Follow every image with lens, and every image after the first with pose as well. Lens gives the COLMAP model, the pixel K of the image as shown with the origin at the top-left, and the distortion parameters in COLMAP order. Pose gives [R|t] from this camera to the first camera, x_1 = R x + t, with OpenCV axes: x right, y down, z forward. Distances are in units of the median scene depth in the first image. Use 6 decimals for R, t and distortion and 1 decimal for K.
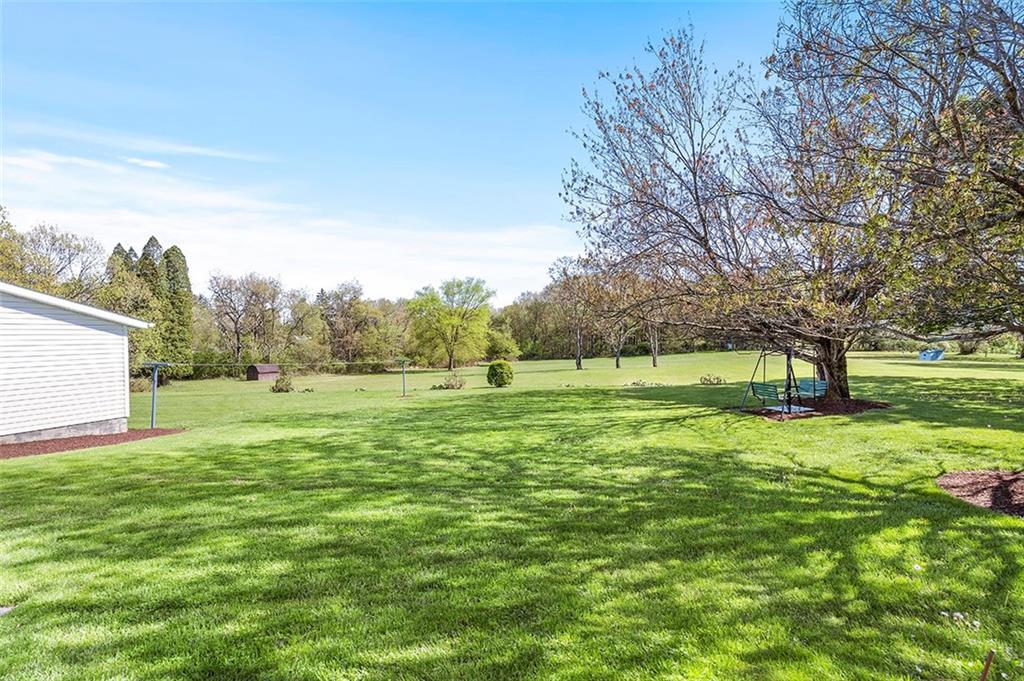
lens RADIAL K [[462.0, 0, 499.5], [0, 462.0, 340.8], [0, 0, 1]] dist [-0.002927, 0.000019]
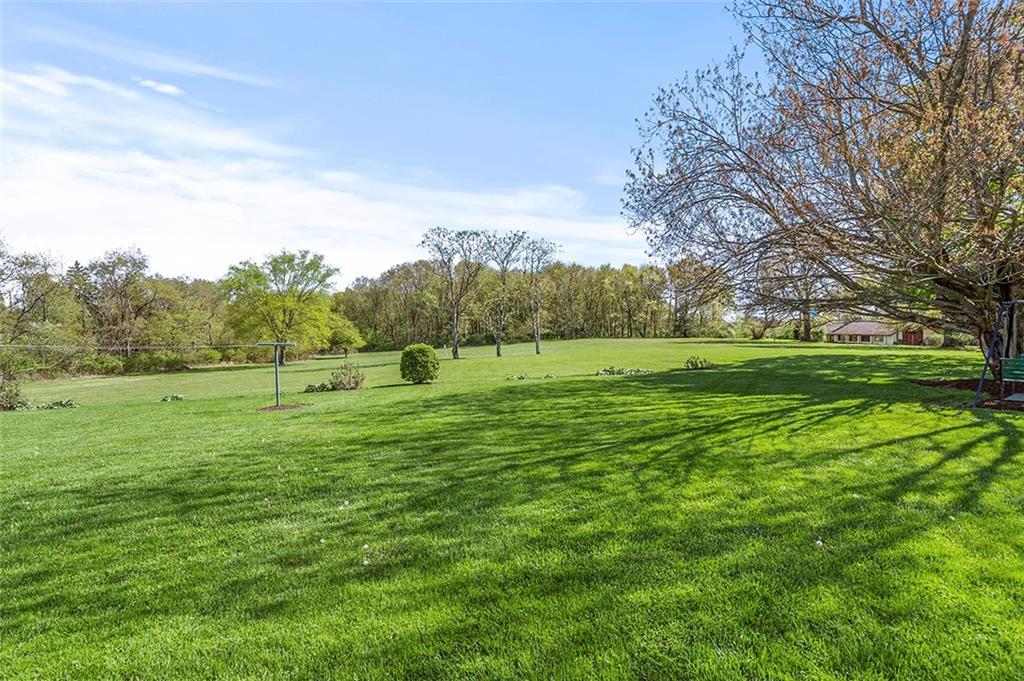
lens RADIAL K [[462.0, 0, 499.5], [0, 462.0, 340.8], [0, 0, 1]] dist [-0.002927, 0.000019]
pose [[0.930552, -0.010387, 0.366012, -0.047281], [0.004267, 0.999837, 0.017528, 0.008789], [-0.366134, -0.014749, 0.930445, 0.111029]]
